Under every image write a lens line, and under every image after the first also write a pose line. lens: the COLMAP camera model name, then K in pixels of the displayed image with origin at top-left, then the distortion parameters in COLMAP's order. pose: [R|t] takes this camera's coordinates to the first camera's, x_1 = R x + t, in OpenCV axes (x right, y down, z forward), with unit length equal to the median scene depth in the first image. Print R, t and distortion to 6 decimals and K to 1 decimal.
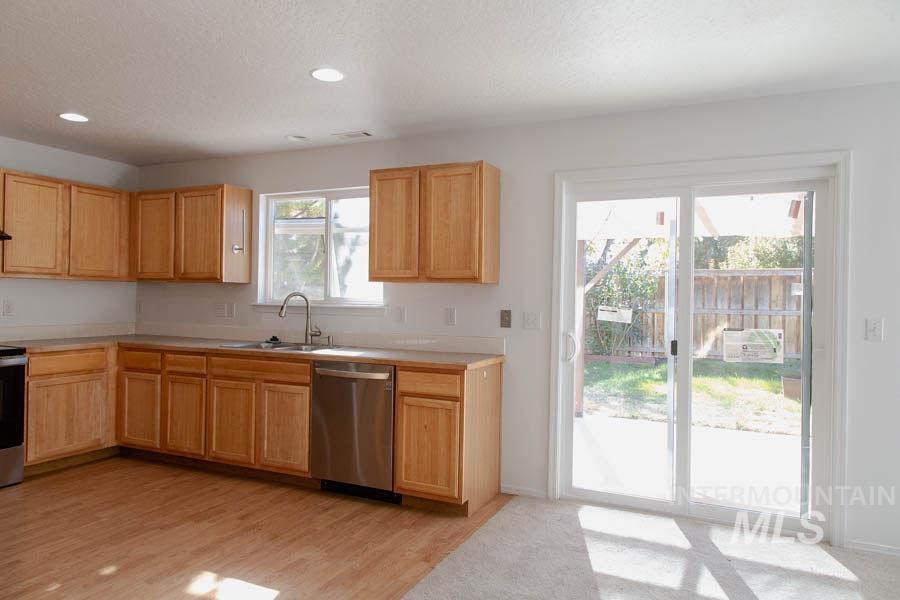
lens RADIAL K [[598.0, 0, 450.3], [0, 598.0, 295.6], [0, 0, 1]] dist [0.010334, 0.000861]
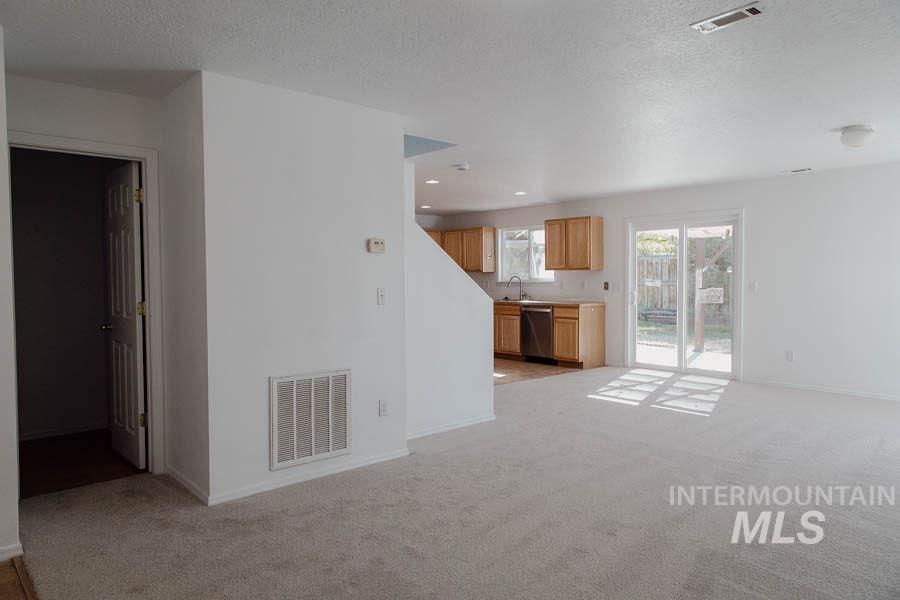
lens RADIAL K [[598.0, 0, 450.3], [0, 598.0, 295.6], [0, 0, 1]] dist [0.010334, 0.000861]
pose [[0.919554, -0.009451, -0.392850, 0.436492], [0.021037, 0.999461, 0.025197, 0.007417], [0.392400, -0.031434, 0.919257, -1.255931]]
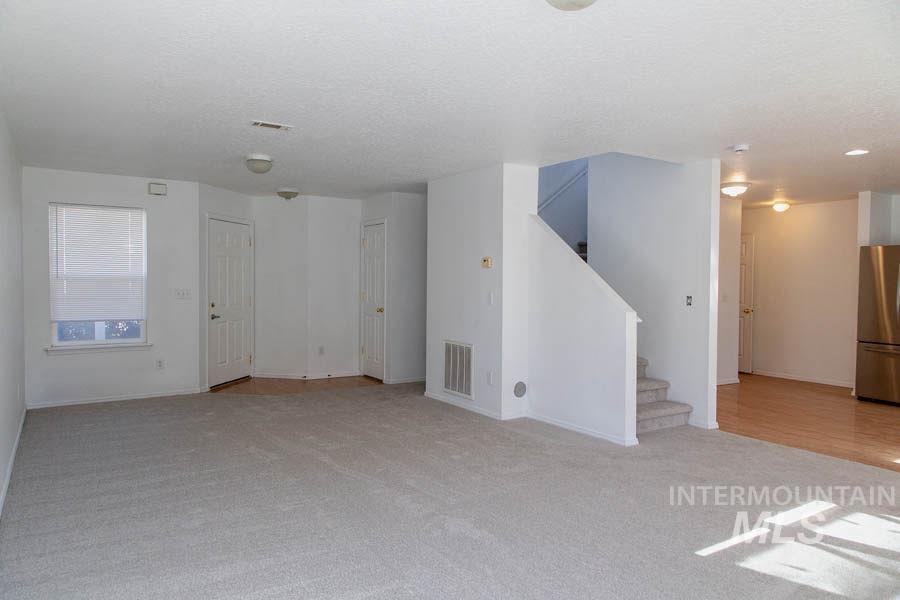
lens RADIAL K [[598.0, 0, 450.3], [0, 598.0, 295.6], [0, 0, 1]] dist [0.010334, 0.000861]
pose [[-0.524822, -0.000855, -0.851212, 1.232158], [-0.018246, 0.999781, 0.010245, 0.012572], [0.851017, 0.020908, -0.524722, 0.381620]]
